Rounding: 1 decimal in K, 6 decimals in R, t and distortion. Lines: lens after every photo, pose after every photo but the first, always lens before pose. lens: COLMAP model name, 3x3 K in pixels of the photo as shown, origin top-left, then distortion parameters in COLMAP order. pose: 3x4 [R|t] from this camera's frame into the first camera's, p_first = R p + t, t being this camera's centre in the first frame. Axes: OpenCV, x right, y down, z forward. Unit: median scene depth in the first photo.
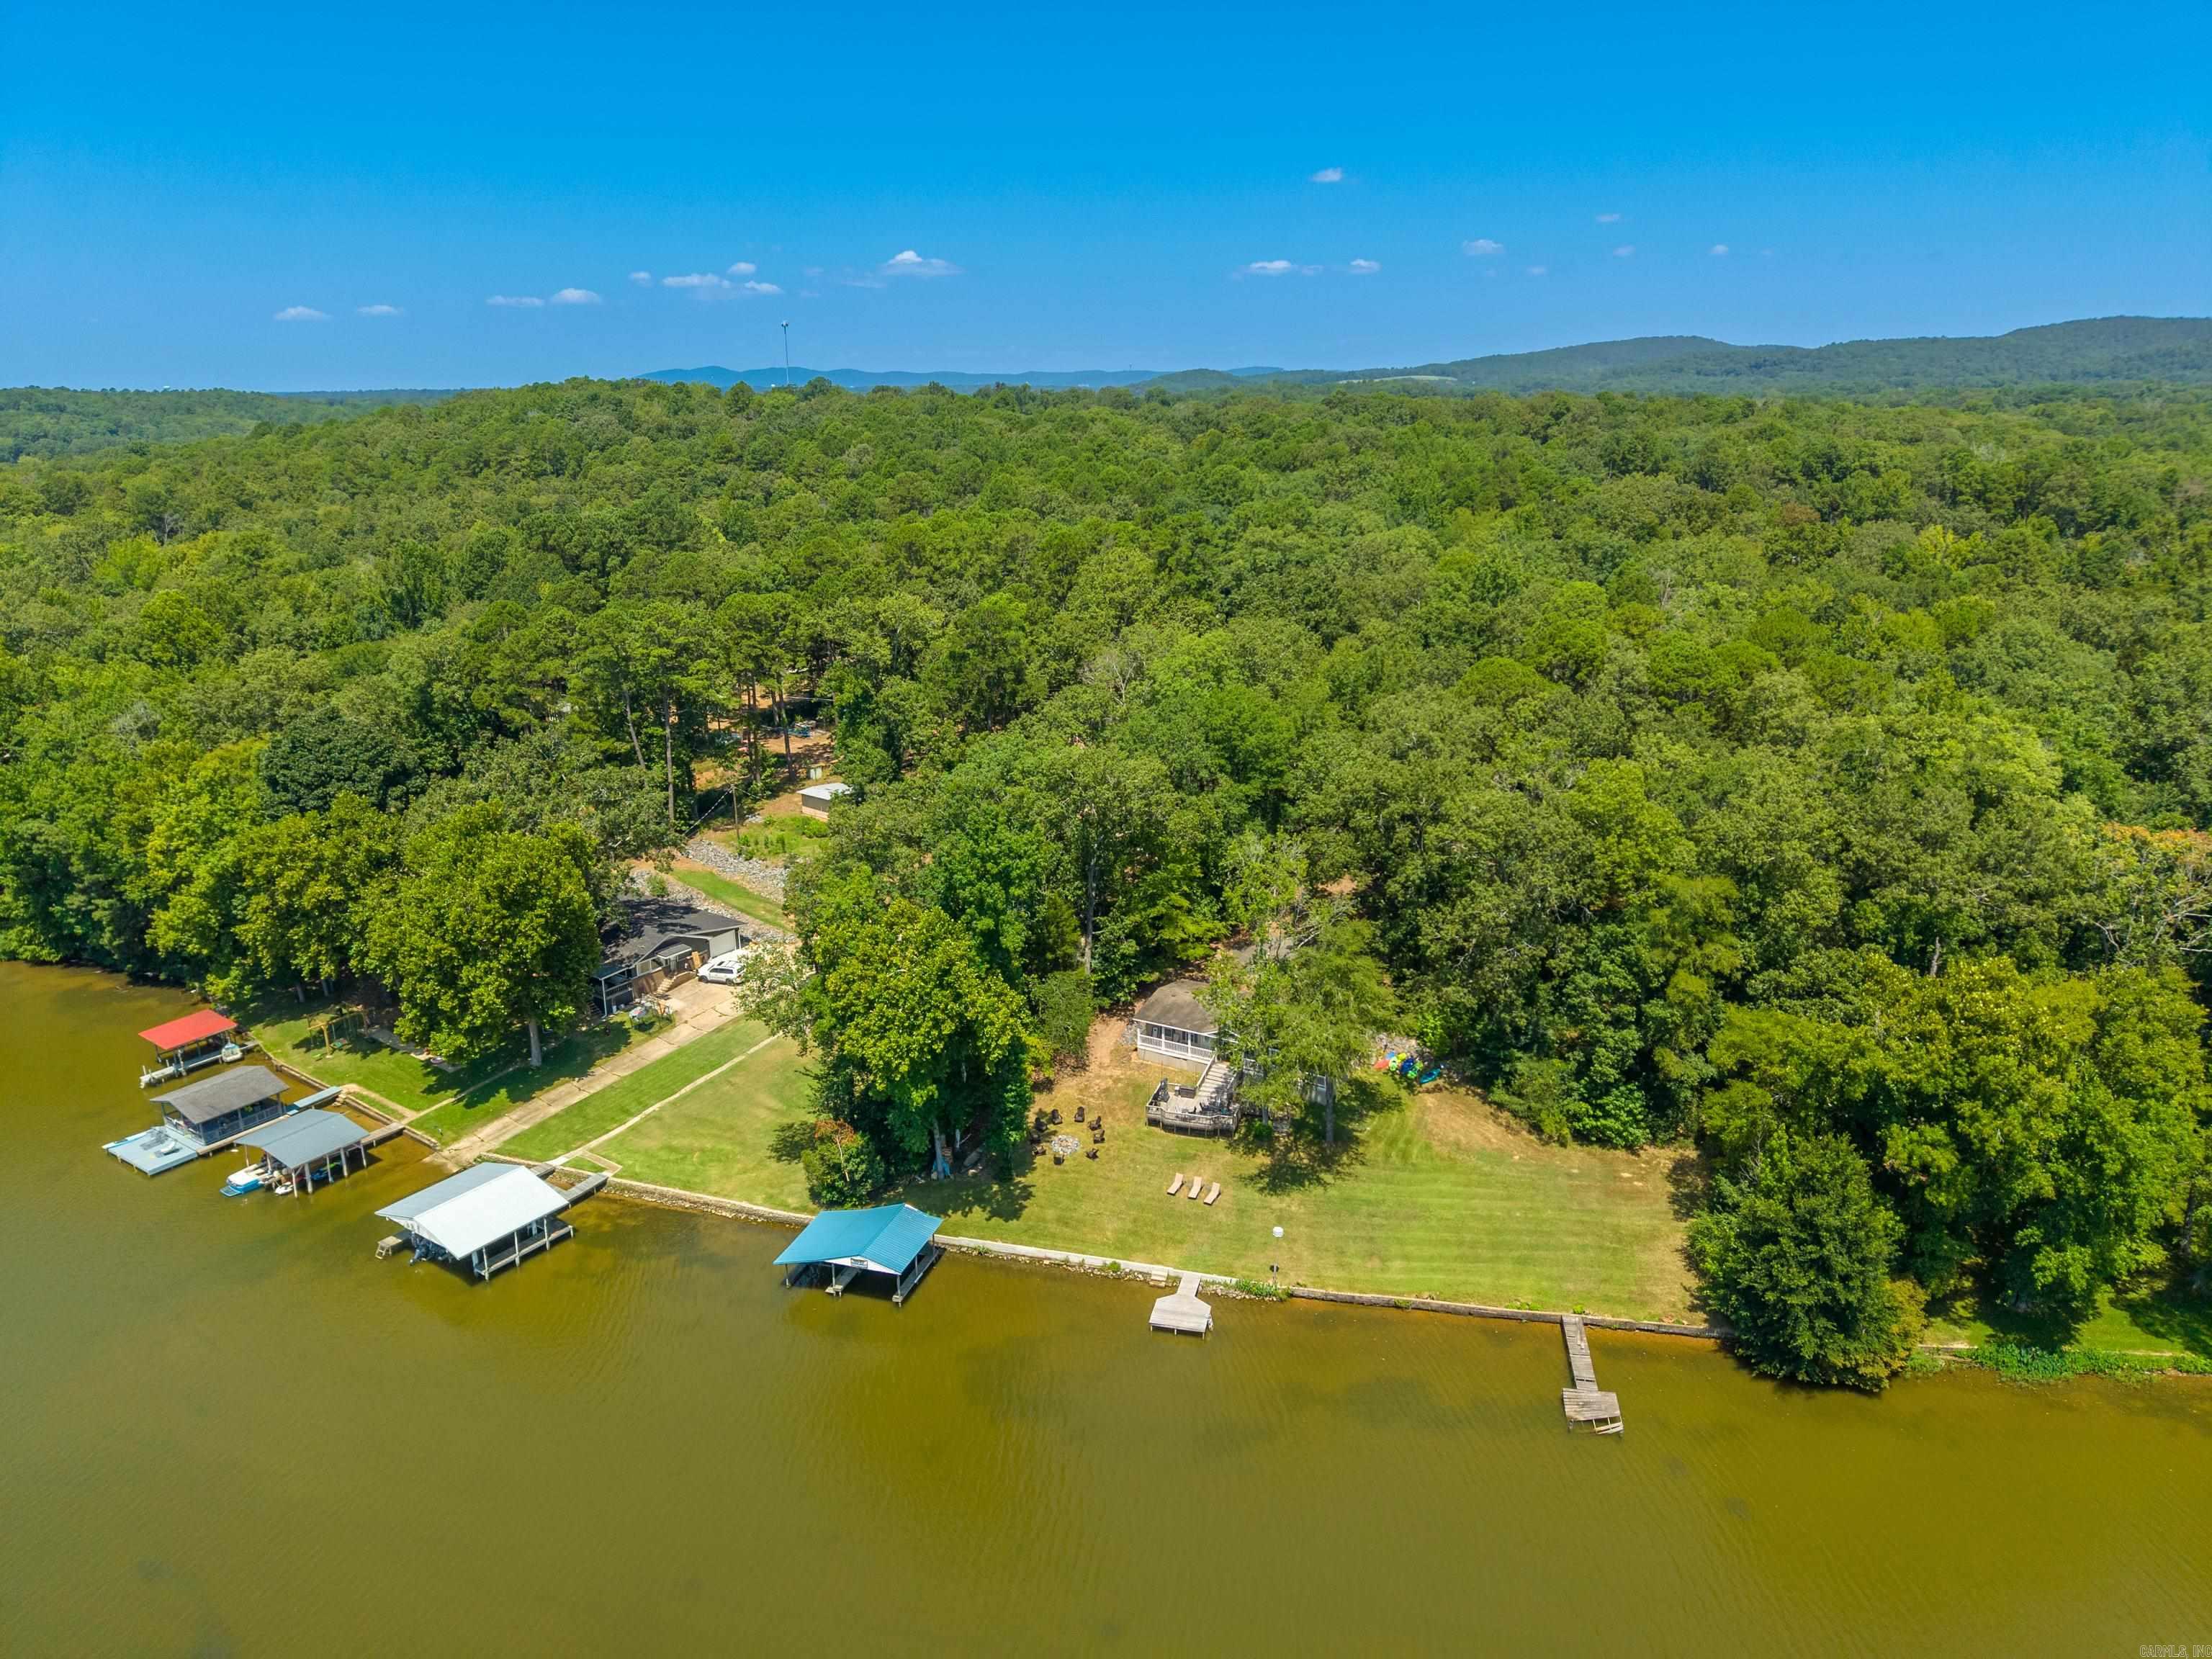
lens RADIAL K [[1490.3, 0, 1106.0], [0, 1490.3, 829.5], [0, 0, 1]] dist [0.051970, -0.069549]
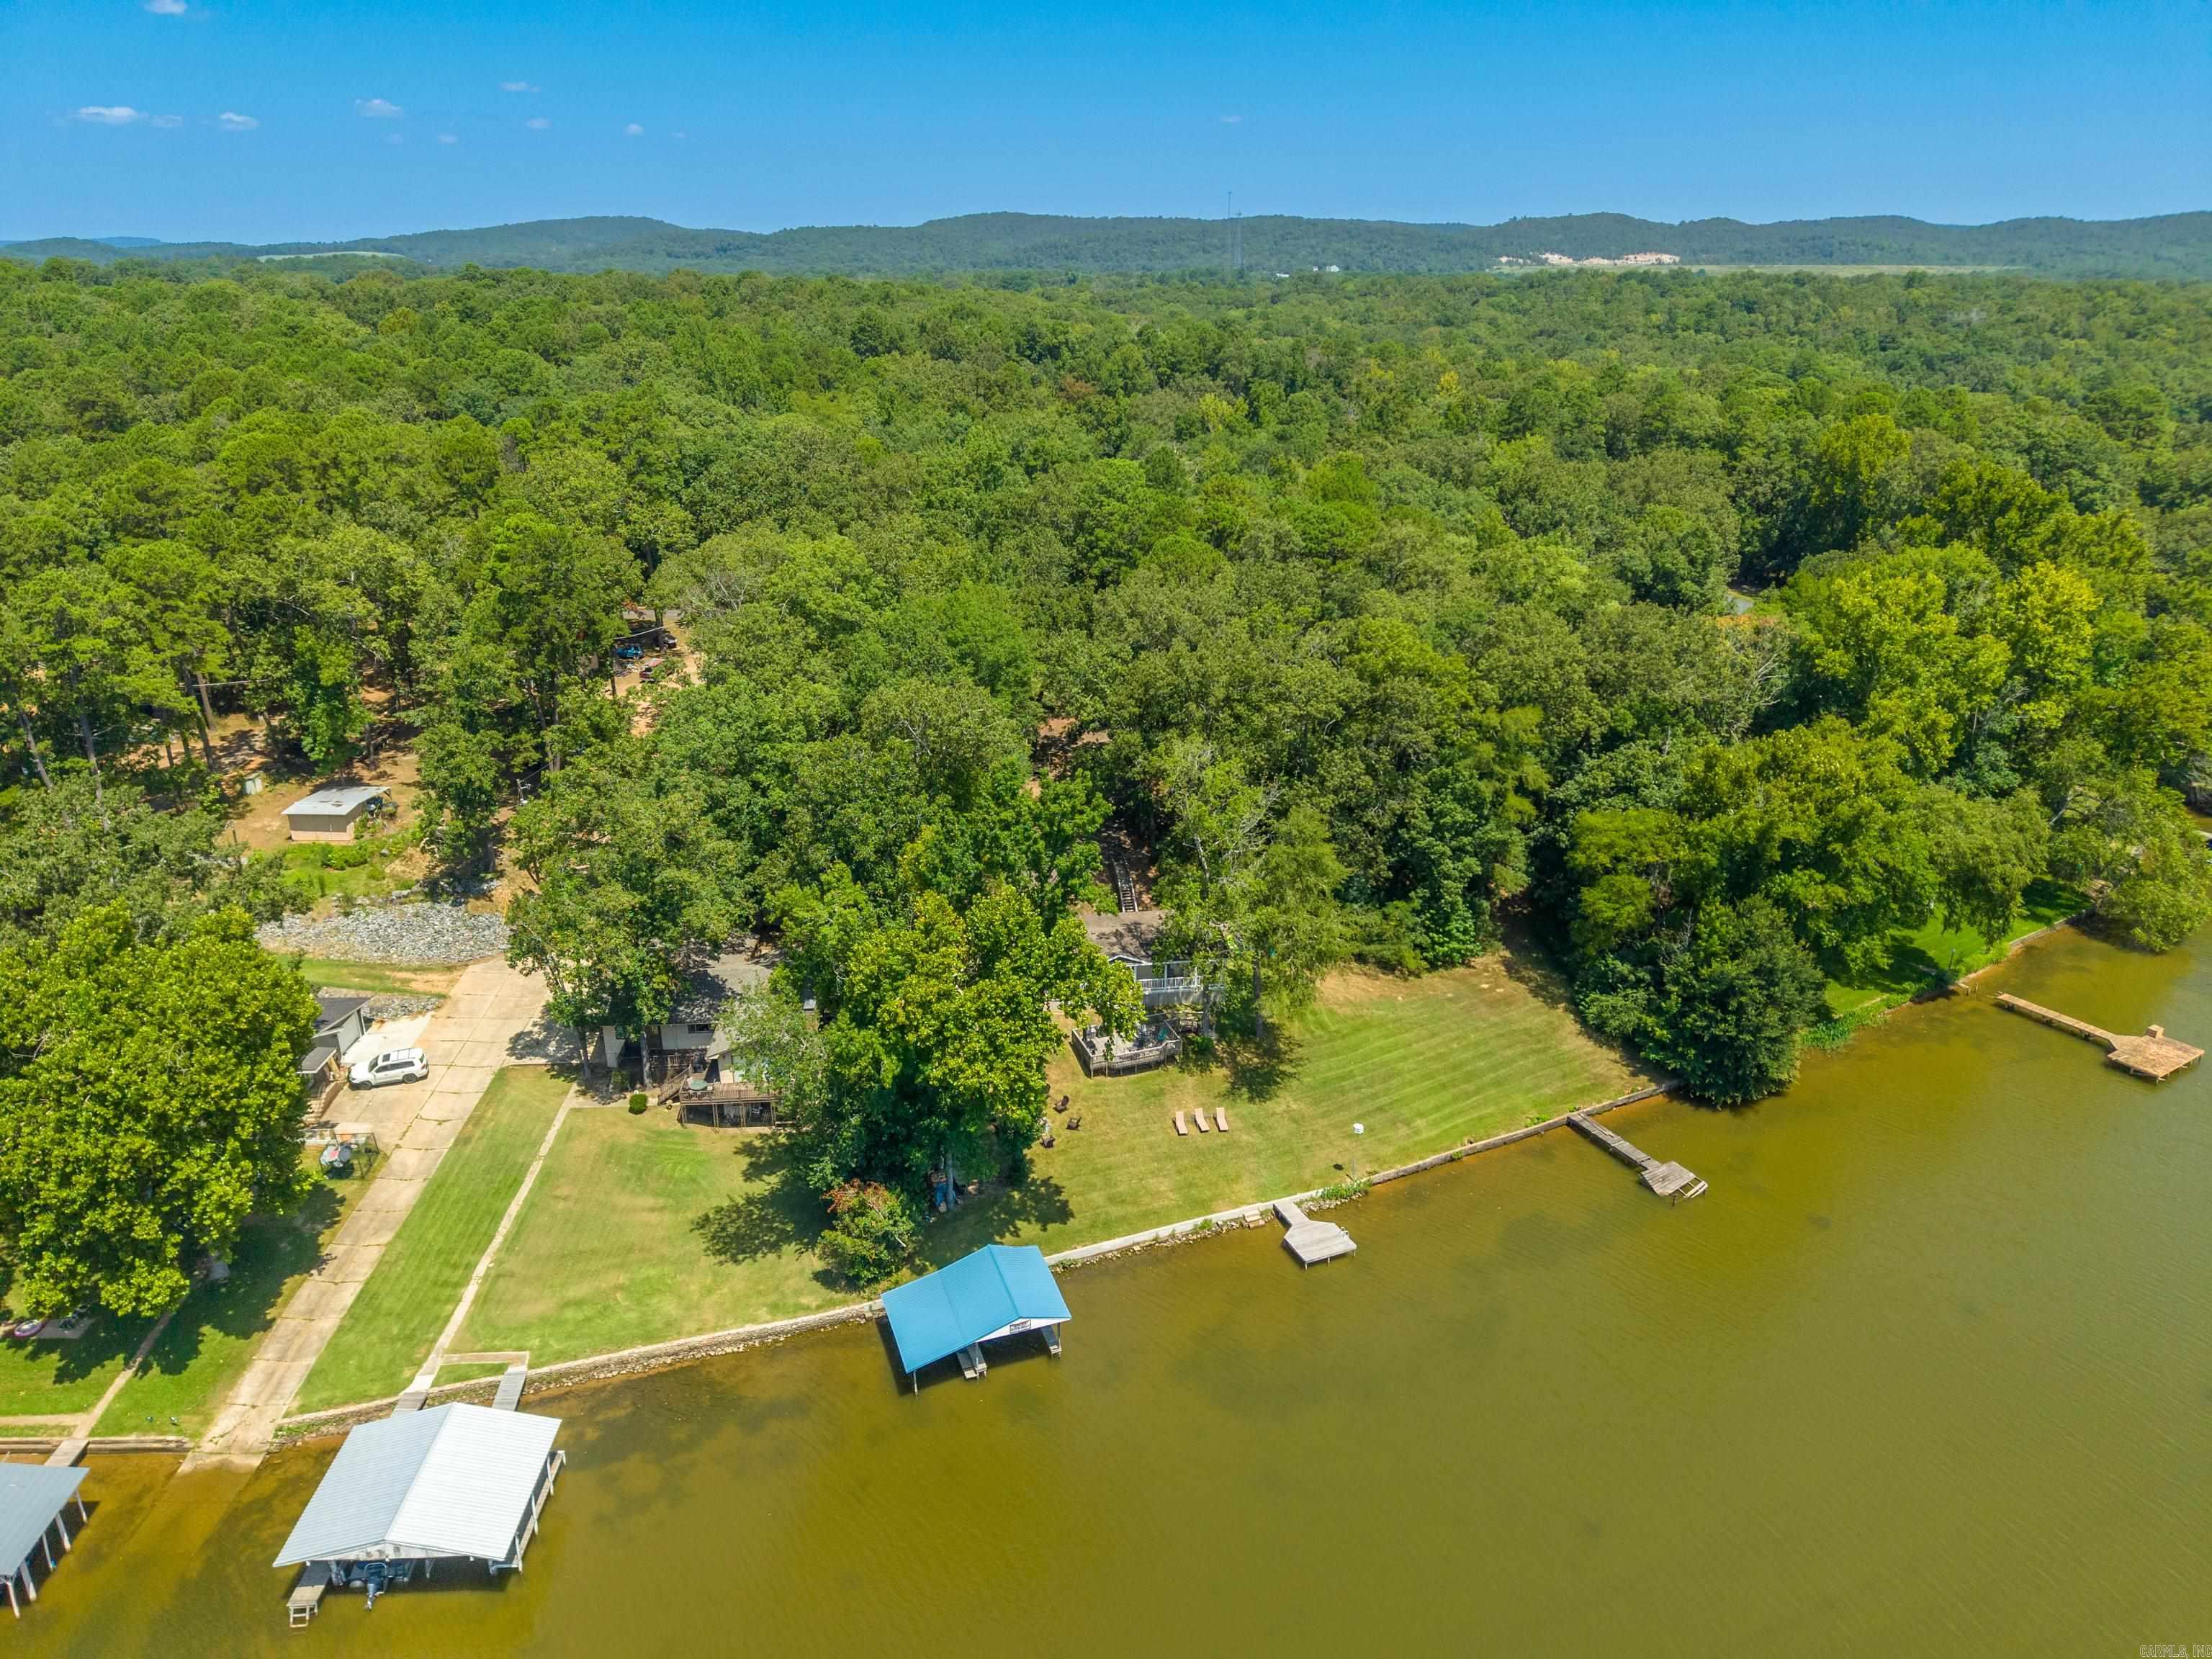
lens RADIAL K [[1484.2, 0, 1106.0], [0, 1484.2, 829.5], [0, 0, 1]] dist [0.036423, -0.031032]
pose [[0.793186, -0.206192, 0.573010, -0.467993], [0.164326, 0.978500, 0.124636, -0.064473], [-0.586389, -0.004700, 0.810016, 0.263033]]
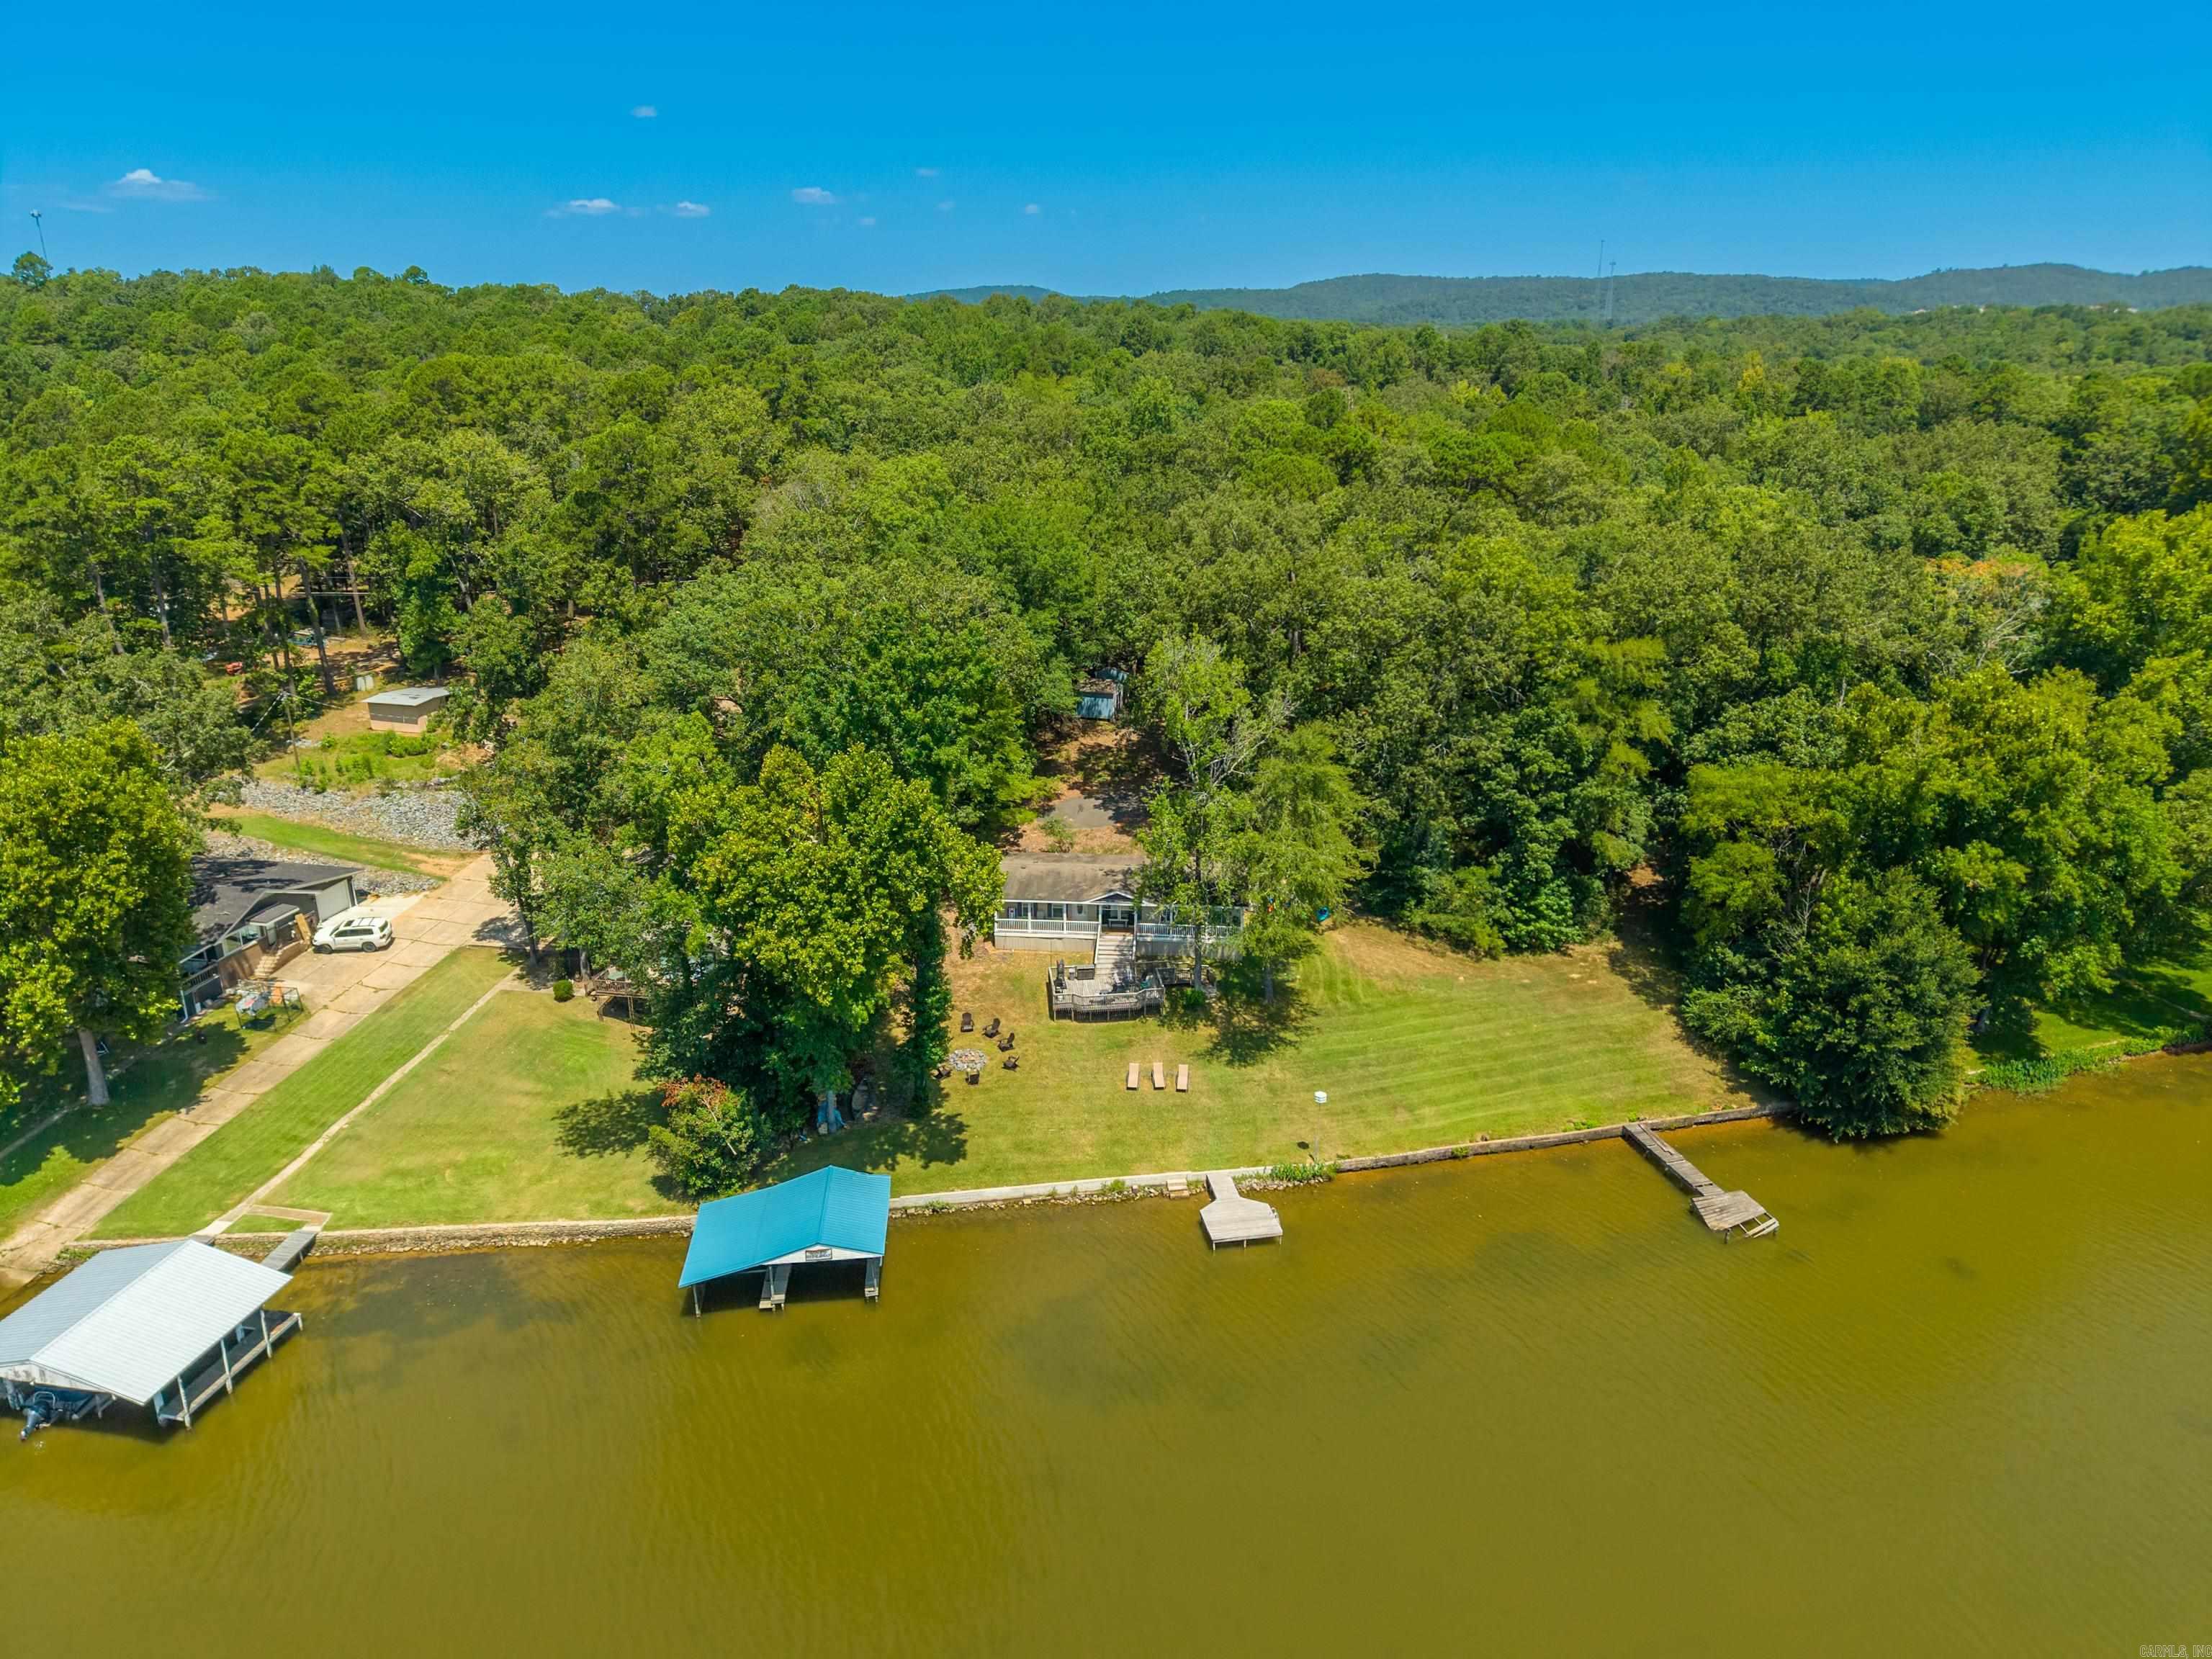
lens RADIAL K [[1484.2, 0, 1106.0], [0, 1484.2, 829.5], [0, 0, 1]] dist [0.036423, -0.031032]
pose [[0.915041, -0.121816, 0.384526, -0.246418], [0.110176, 0.992538, 0.052248, 0.060348], [-0.388021, -0.005444, 0.921634, 0.262879]]
